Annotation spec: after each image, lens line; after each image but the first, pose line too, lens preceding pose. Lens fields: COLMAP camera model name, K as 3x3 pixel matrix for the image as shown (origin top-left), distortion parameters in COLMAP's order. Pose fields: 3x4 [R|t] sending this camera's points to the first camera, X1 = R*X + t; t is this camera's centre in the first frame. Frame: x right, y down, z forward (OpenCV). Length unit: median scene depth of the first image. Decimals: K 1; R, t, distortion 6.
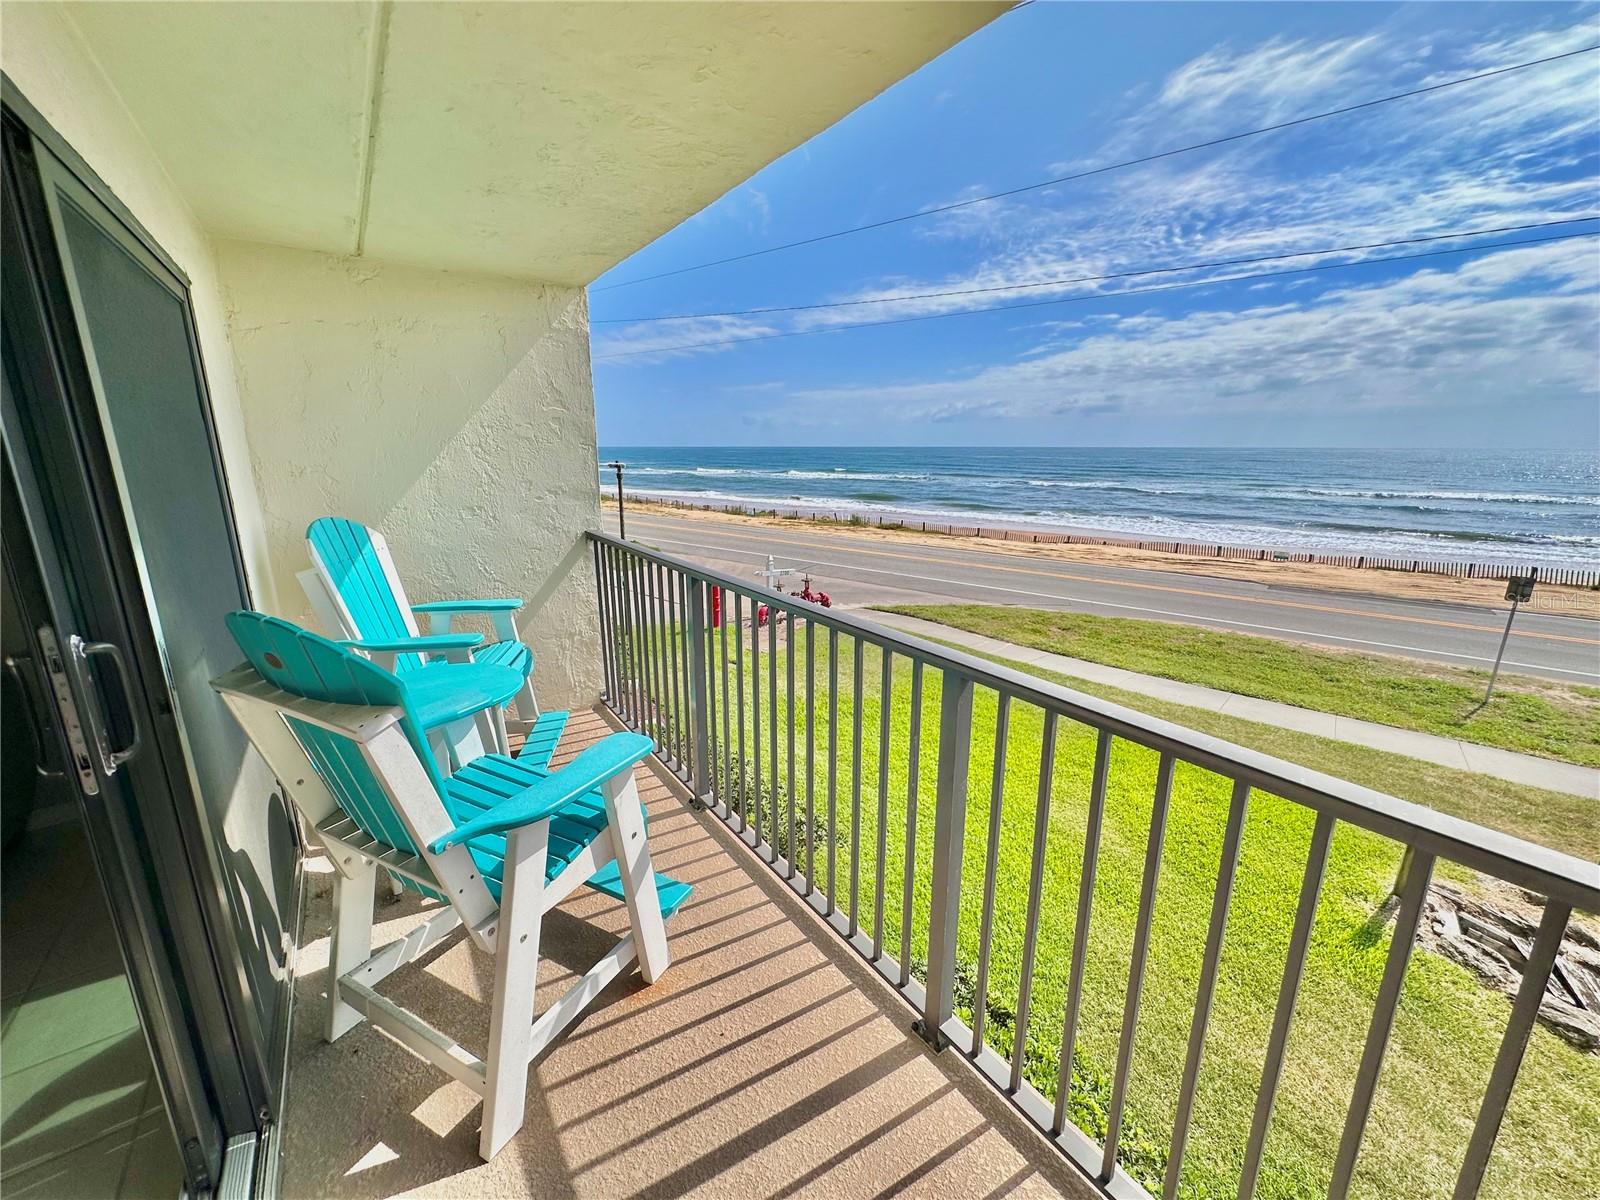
lens RADIAL K [[640.5, 0, 797.7], [0, 640.5, 605.5], [0, 0, 1]] dist [-0.005938, 0.001151]
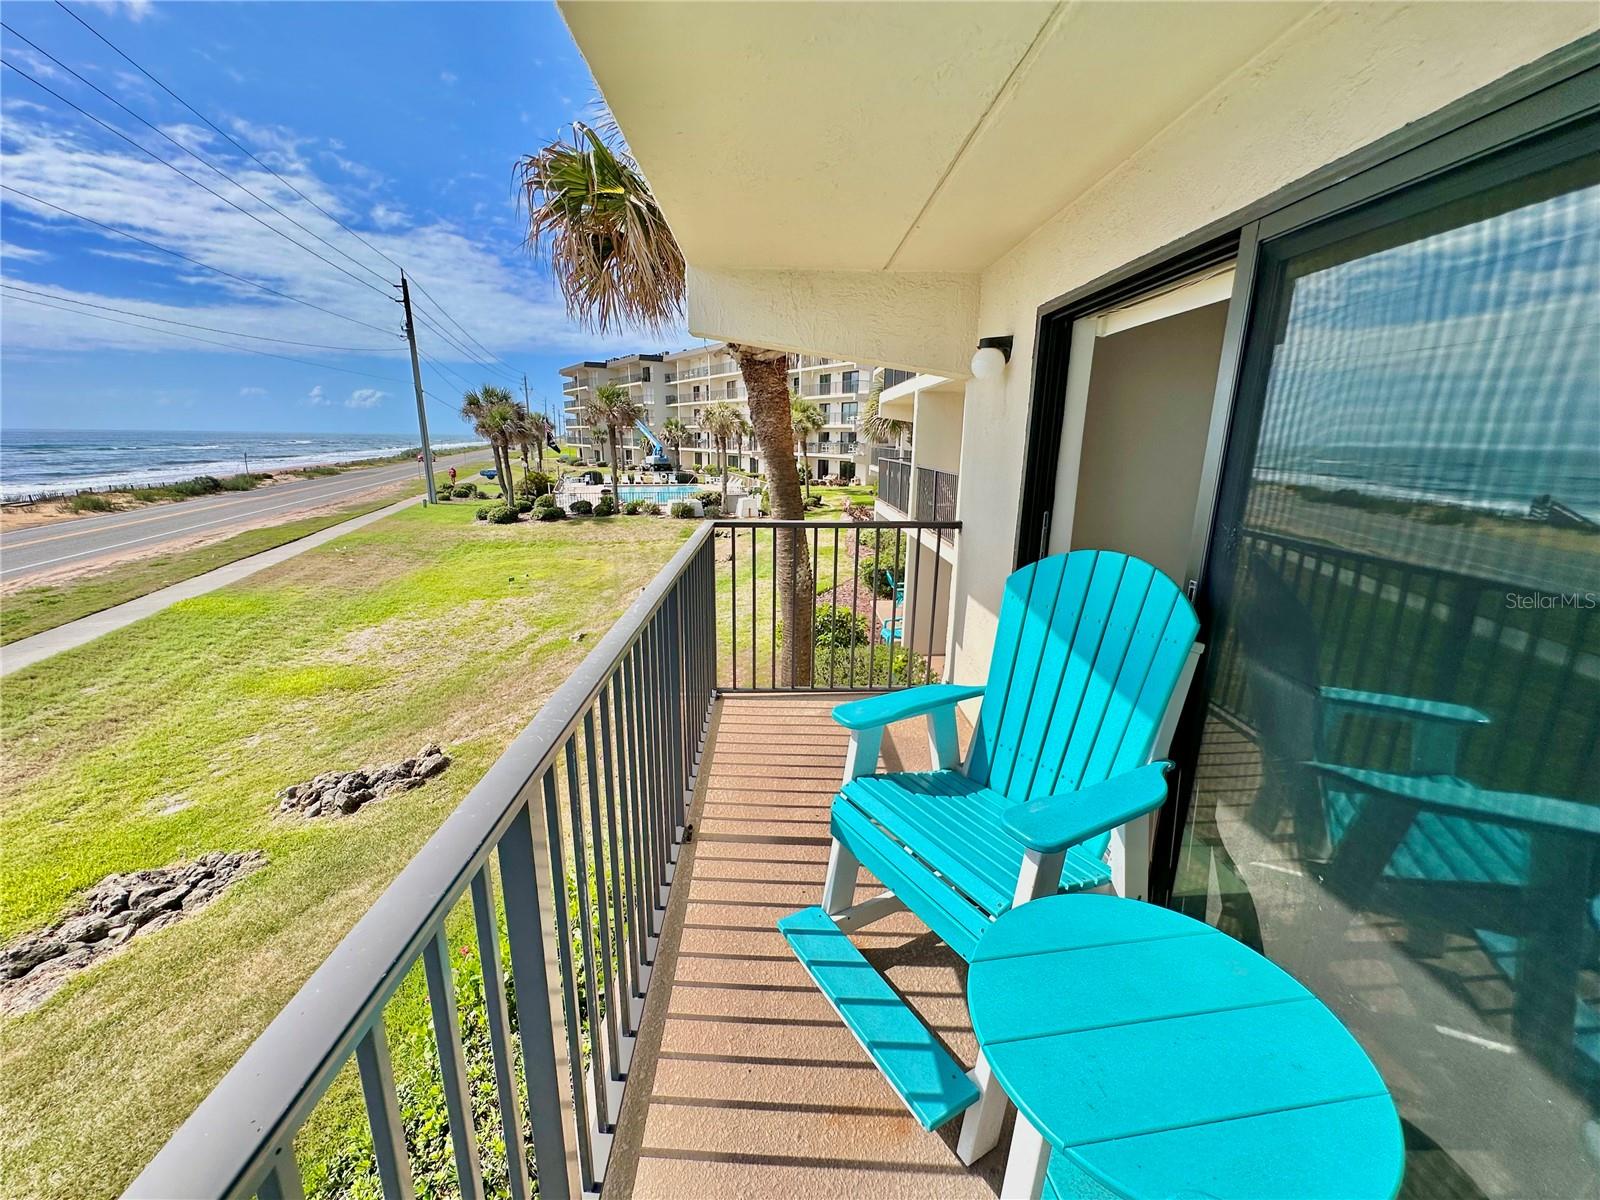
lens RADIAL K [[640.5, 0, 800.8], [0, 640.5, 598.9], [0, 0, 1]] dist [-0.005938, 0.001151]
pose [[-0.843224, -0.142528, 0.518323, -0.068590], [0.116501, 0.892842, 0.435041, -0.041342], [-0.524786, 0.427223, -0.736261, 0.166966]]
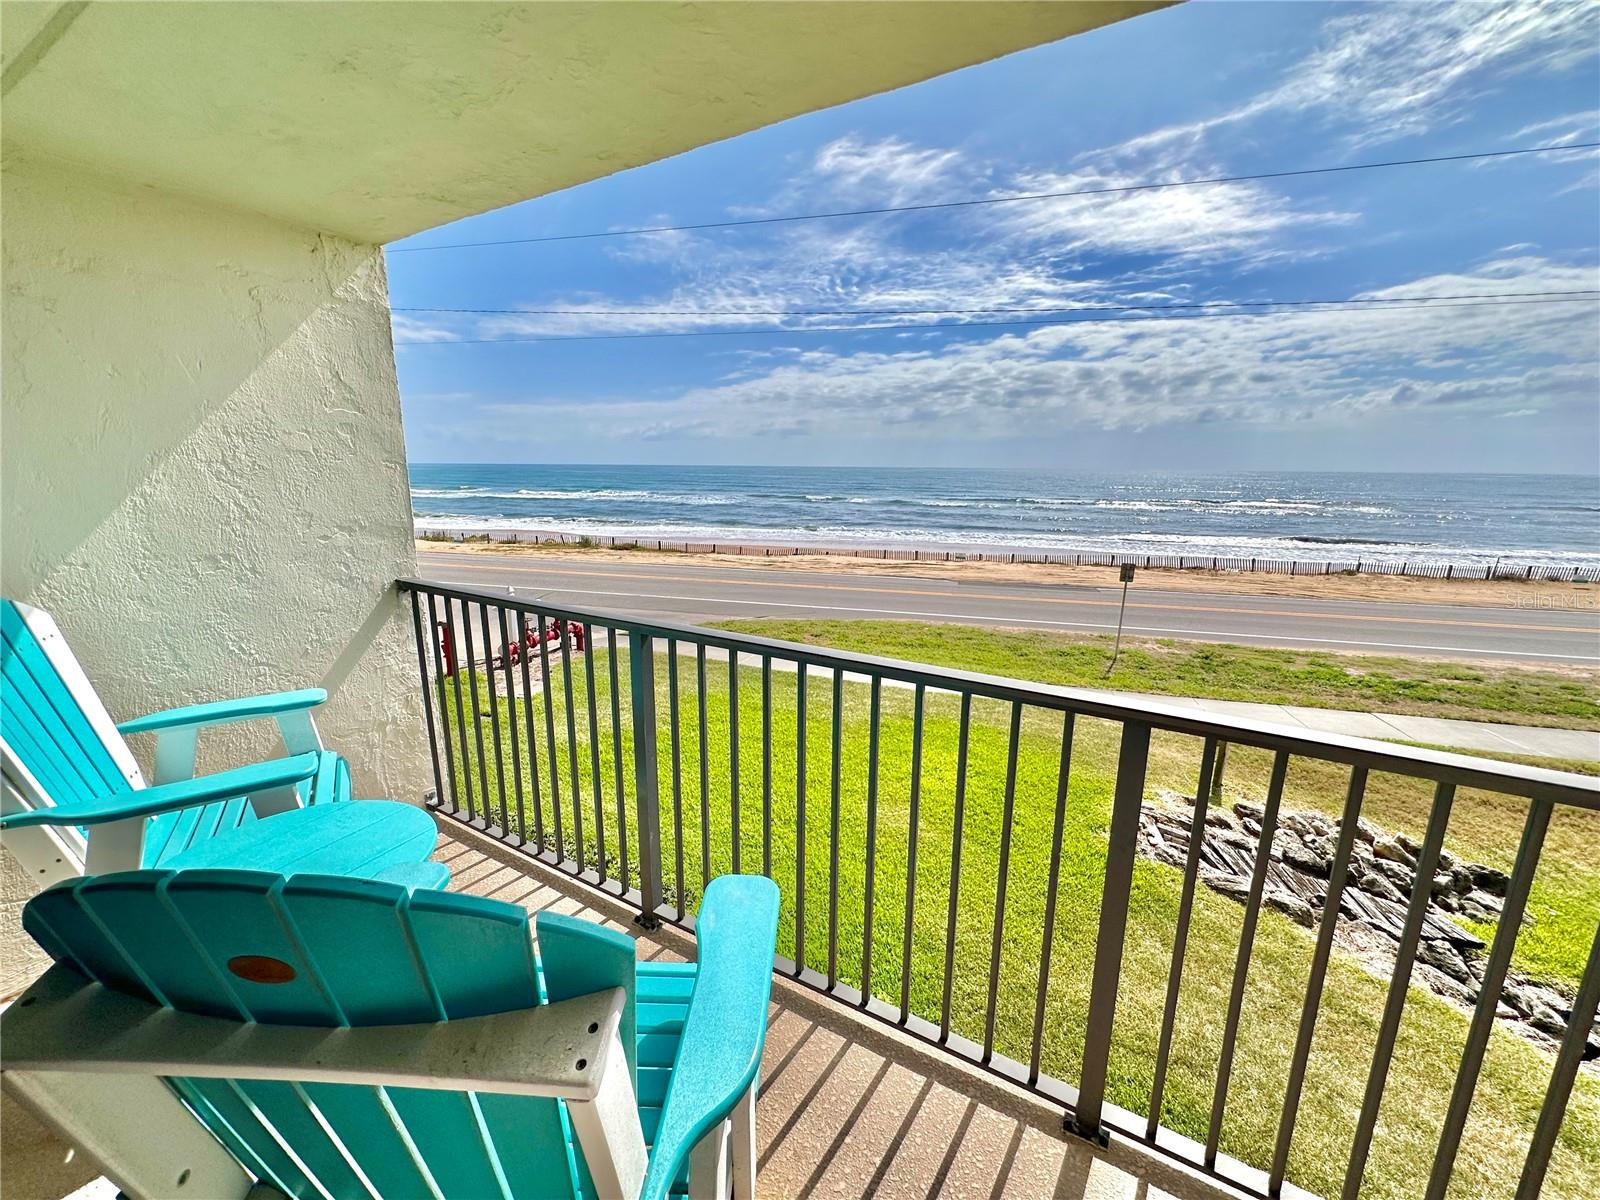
lens RADIAL K [[640.5, 0, 797.5], [0, 640.5, 601.2], [0, 0, 1]] dist [-0.005938, 0.001151]
pose [[0.906527, -0.080535, 0.414394, -0.044983], [0.094379, 0.995451, -0.013003, -0.008045], [-0.411462, 0.050897, 0.910005, 0.031447]]
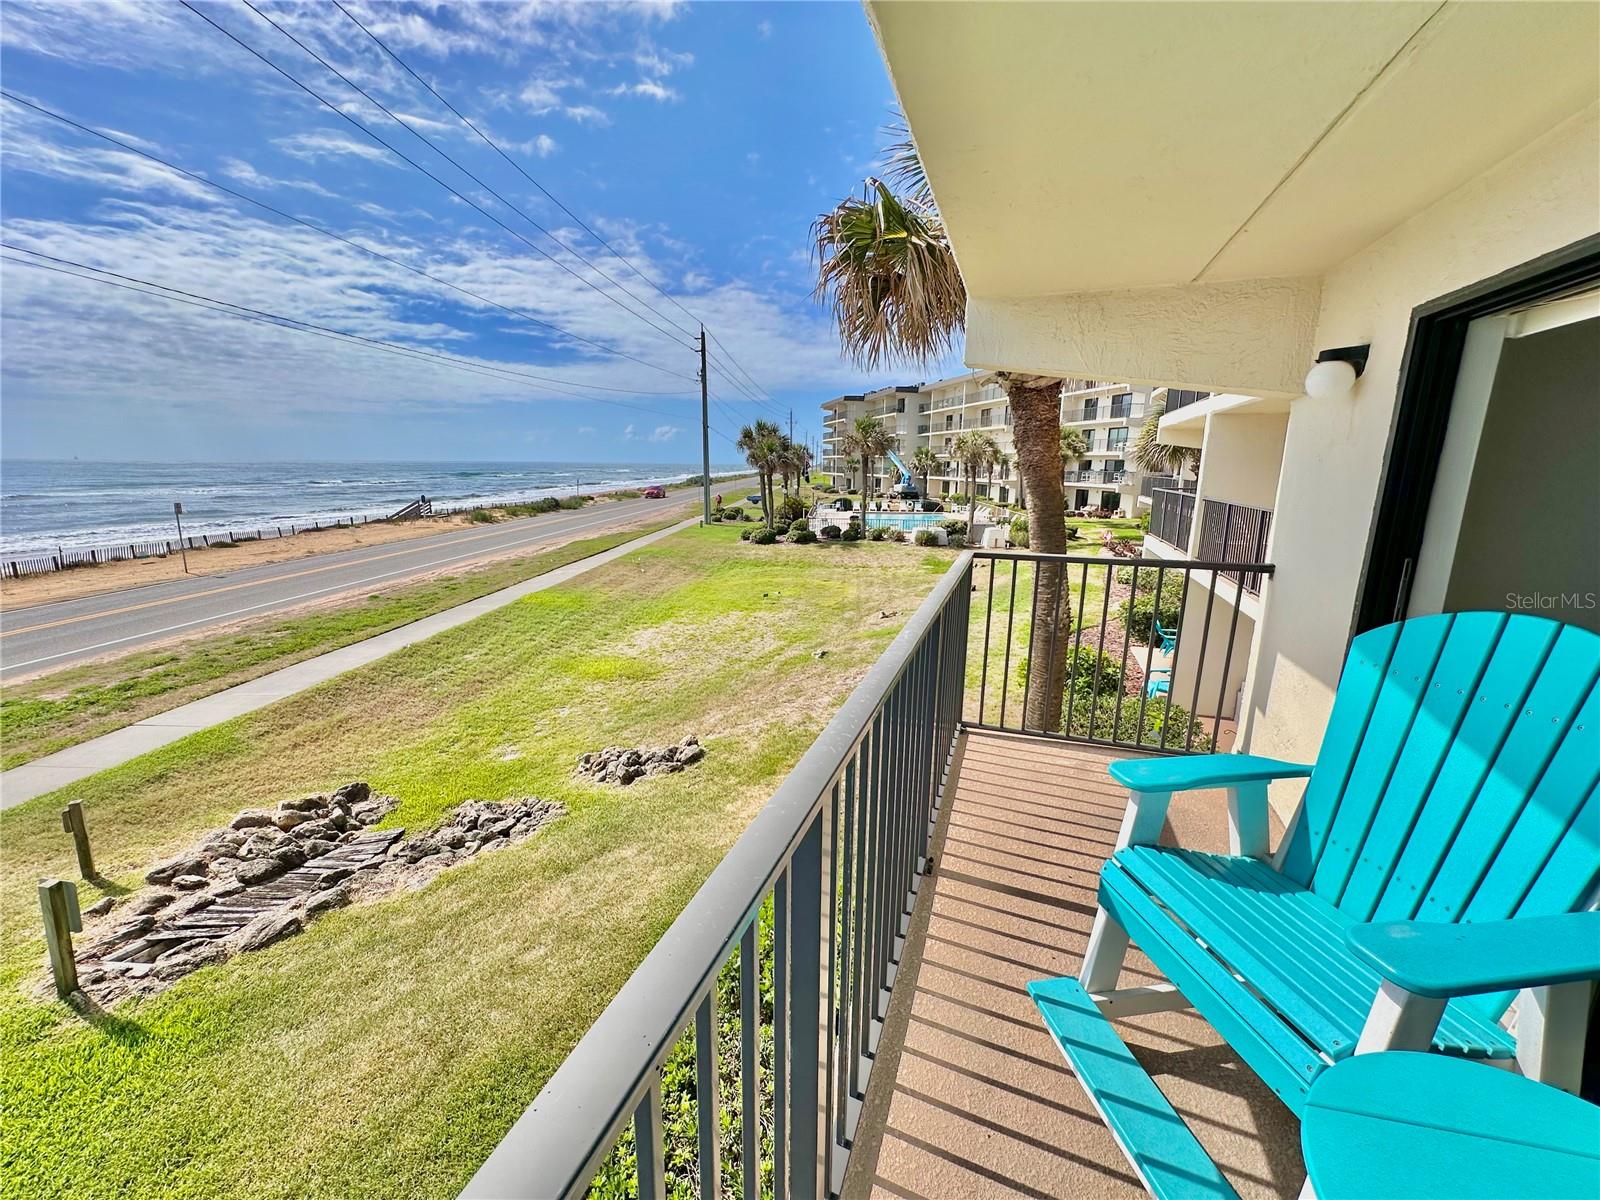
lens RADIAL K [[640.5, 0, 799.8], [0, 640.5, 599.0], [0, 0, 1]] dist [-0.005938, 0.001151]
pose [[-0.588284, -0.172921, 0.789950, -0.065021], [0.186394, 0.921568, 0.340542, -0.042713], [-0.786880, 0.347578, -0.509912, 0.171033]]
